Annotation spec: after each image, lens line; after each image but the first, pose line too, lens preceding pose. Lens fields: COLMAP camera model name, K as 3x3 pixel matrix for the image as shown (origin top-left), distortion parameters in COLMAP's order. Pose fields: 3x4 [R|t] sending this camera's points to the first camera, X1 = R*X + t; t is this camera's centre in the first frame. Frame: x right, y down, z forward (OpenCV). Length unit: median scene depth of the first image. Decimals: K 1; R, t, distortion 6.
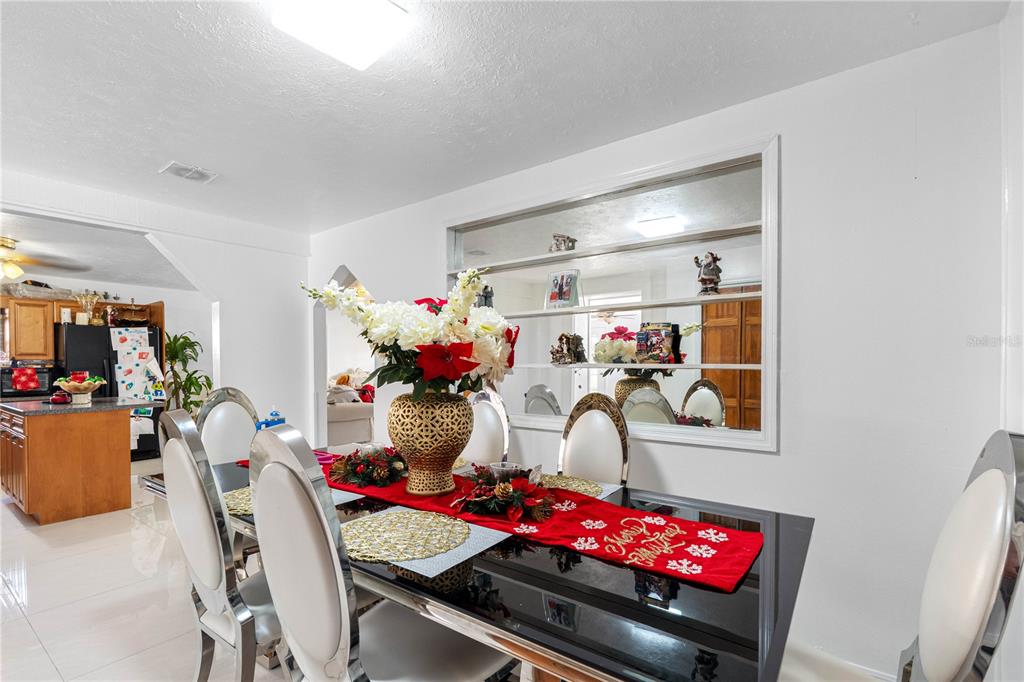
lens RADIAL K [[463.9, 0, 512.4], [0, 463.9, 370.3], [0, 0, 1]] dist [0.000490, 0.000235]
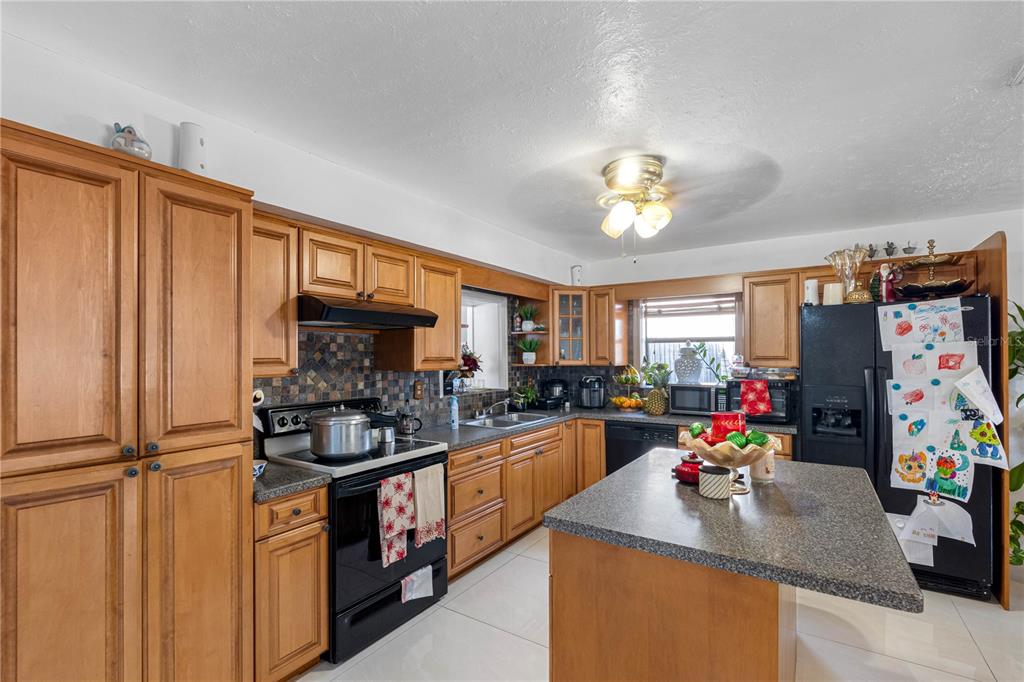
lens RADIAL K [[465.5, 0, 508.1], [0, 465.5, 348.4], [0, 0, 1]] dist [-0.001534, -0.000020]
pose [[0.051886, -0.006400, -0.998632, -0.375948], [-0.014016, 0.999876, -0.007136, -0.035724], [0.998555, 0.014367, 0.051790, 0.559854]]
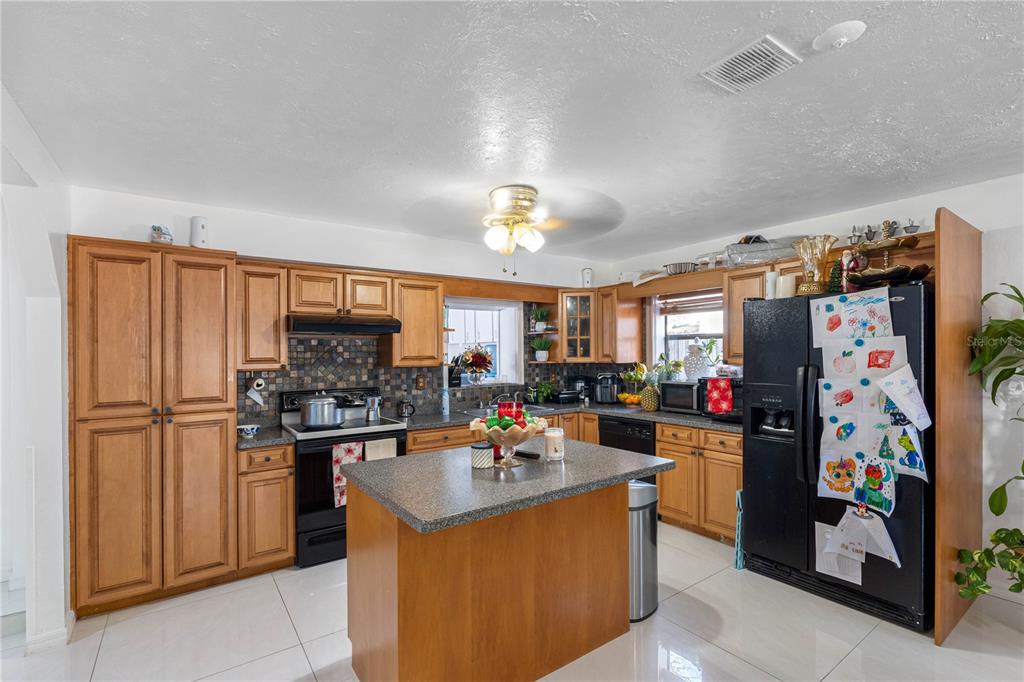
lens RADIAL K [[465.5, 0, 508.1], [0, 465.5, 348.4], [0, 0, 1]] dist [-0.001534, -0.000020]
pose [[-0.315664, 0.002012, -0.948869, -0.320201], [-0.003039, 0.999990, 0.003132, -0.041738], [0.948866, 0.003873, -0.315655, 0.834479]]
